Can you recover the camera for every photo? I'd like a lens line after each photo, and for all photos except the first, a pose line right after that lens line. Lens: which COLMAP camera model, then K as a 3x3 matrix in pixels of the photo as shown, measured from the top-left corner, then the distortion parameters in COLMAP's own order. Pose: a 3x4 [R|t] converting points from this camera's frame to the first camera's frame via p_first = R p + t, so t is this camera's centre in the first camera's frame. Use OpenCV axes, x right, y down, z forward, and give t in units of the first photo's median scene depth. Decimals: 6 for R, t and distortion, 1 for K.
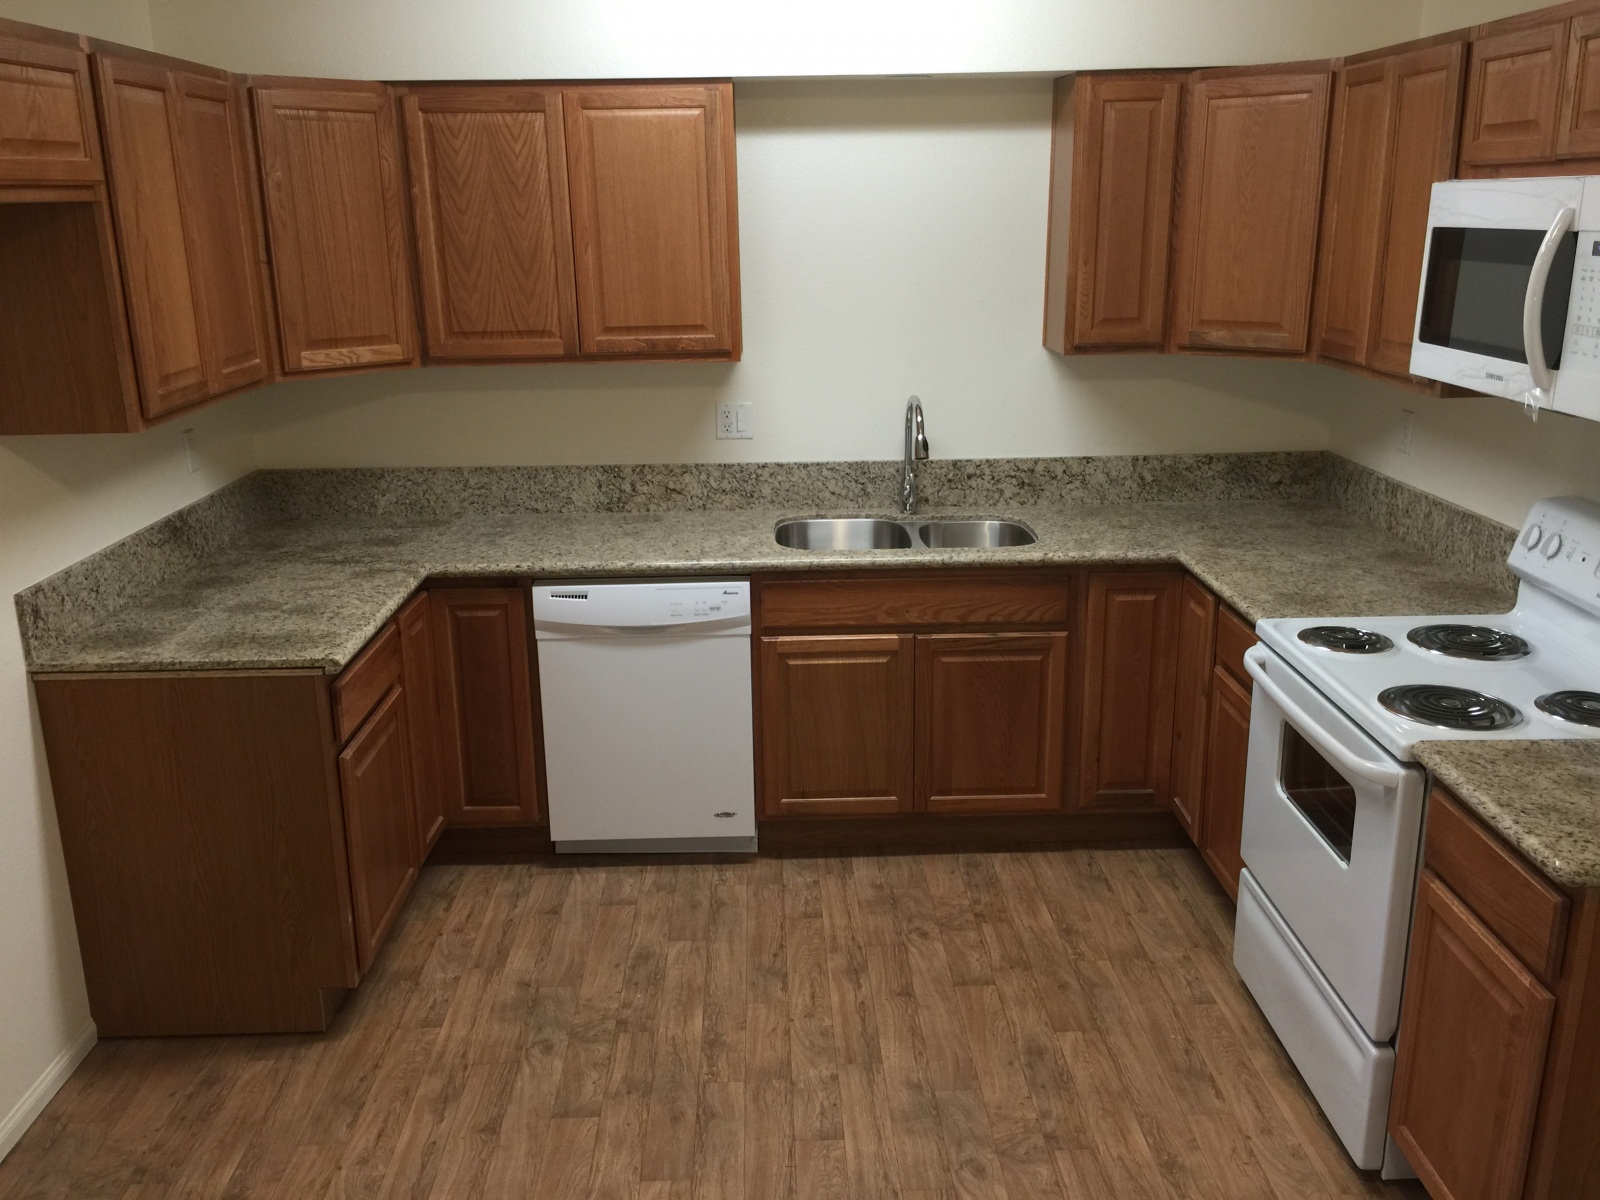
lens RADIAL K [[1381.6, 0, 790.0], [0, 1381.6, 571.5], [0, 0, 1]] dist [0.087479, -0.111288]
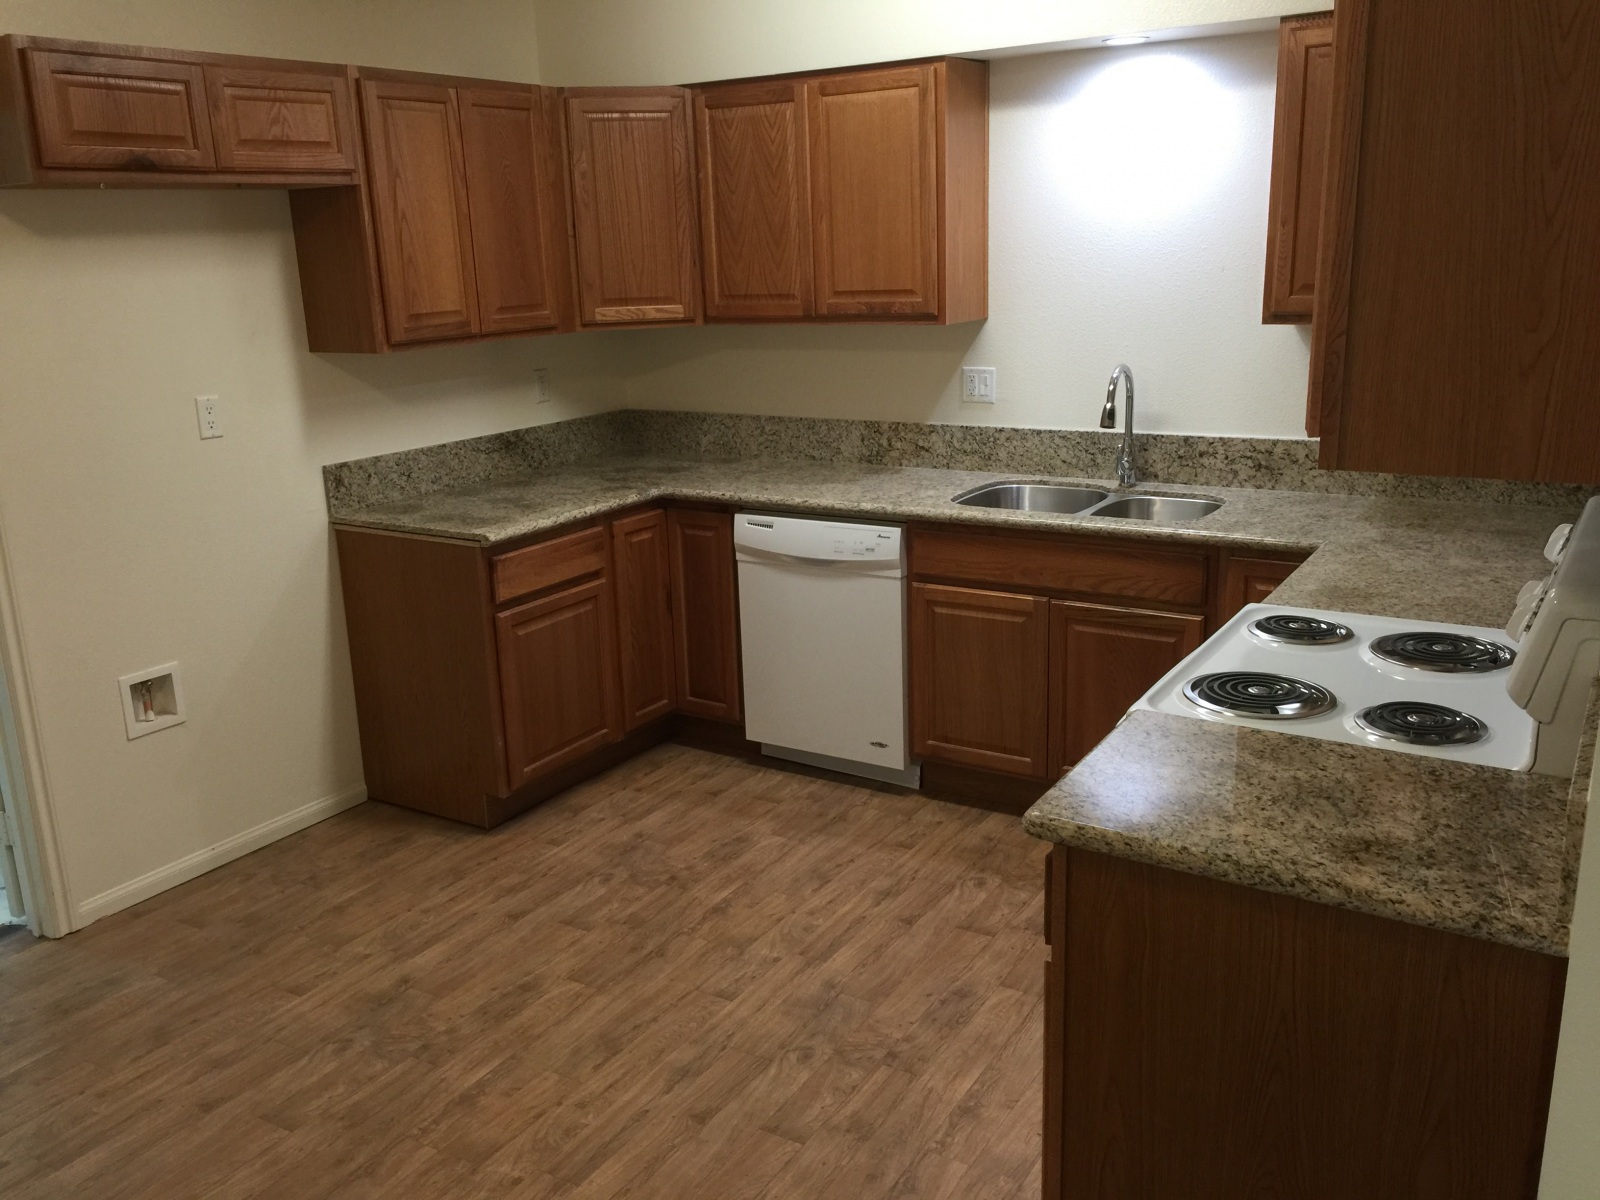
lens RADIAL K [[1381.6, 0, 790.0], [0, 1381.6, 571.5], [0, 0, 1]] dist [0.087479, -0.111288]
pose [[0.834084, 0.116397, -0.539217, 0.473994], [-0.118986, 0.992437, 0.030178, 0.018246], [0.538652, 0.038988, 0.841626, 0.053120]]
